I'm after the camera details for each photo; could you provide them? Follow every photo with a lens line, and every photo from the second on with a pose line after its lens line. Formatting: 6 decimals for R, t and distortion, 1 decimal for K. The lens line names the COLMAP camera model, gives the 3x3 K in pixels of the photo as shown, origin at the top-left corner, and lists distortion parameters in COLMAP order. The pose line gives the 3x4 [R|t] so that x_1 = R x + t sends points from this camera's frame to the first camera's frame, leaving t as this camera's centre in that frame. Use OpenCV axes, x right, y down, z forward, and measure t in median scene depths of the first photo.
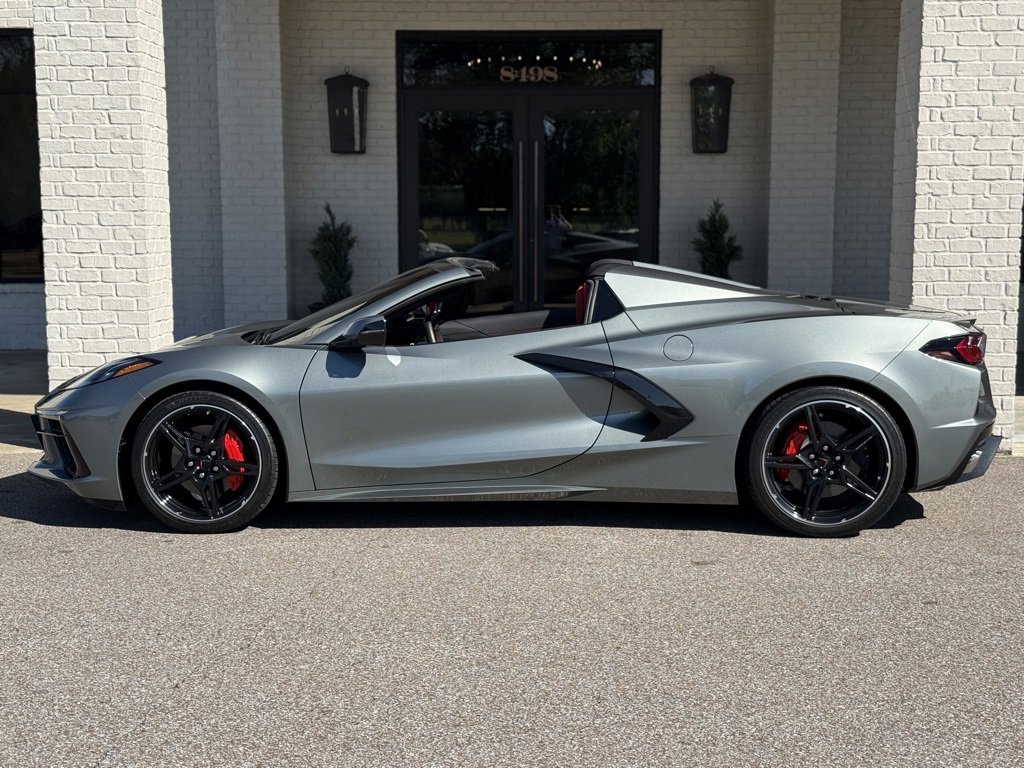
lens RADIAL K [[1560.1, 0, 508.6], [0, 1560.1, 390.7], [0, 0, 1]] dist [0.155163, -0.233369]
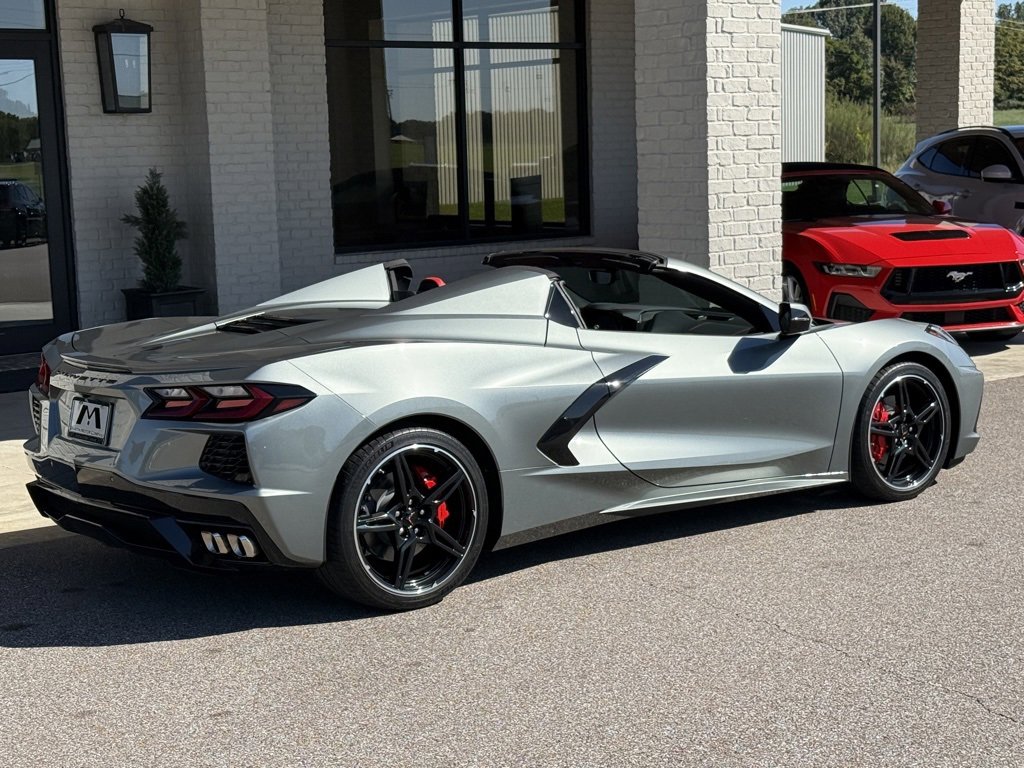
lens RADIAL K [[1794.9, 0, 514.2], [0, 1794.9, 380.7], [0, 0, 1]] dist [0.151661, -0.170219]
pose [[0.764335, -0.106616, 0.635944, -0.354310], [0.100819, 0.993866, 0.045448, -0.032712], [-0.636889, 0.029377, 0.770396, 0.125737]]
